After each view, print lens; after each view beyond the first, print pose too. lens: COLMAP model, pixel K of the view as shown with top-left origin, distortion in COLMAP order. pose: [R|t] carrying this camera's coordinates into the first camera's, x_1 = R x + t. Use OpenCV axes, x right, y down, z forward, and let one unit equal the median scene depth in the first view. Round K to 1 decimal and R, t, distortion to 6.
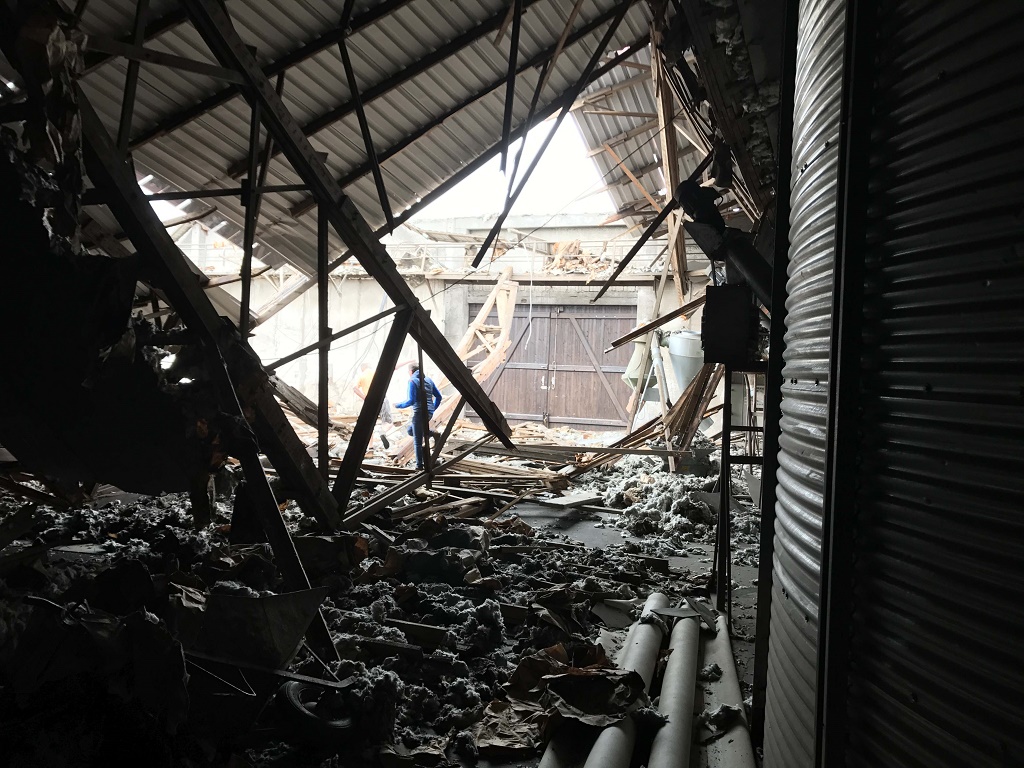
lens RADIAL K [[837.1, 0, 511.6], [0, 837.1, 384.9], [0, 0, 1]] dist [0.008932, 0.002945]
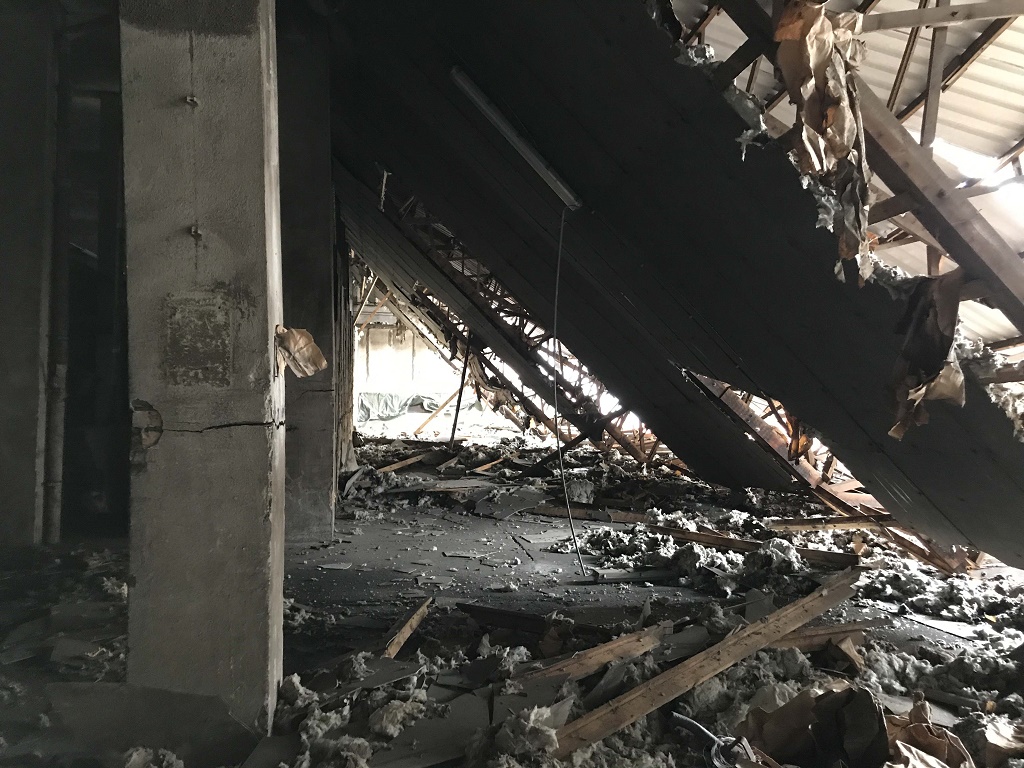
lens RADIAL K [[837.1, 0, 512.3], [0, 837.1, 374.2], [0, 0, 1]] dist [0.008932, 0.002945]
pose [[0.495574, -0.057122, -0.866686, 0.020617], [0.000692, 0.997861, -0.065372, -0.005150], [0.868566, 0.031797, 0.494553, 0.254628]]
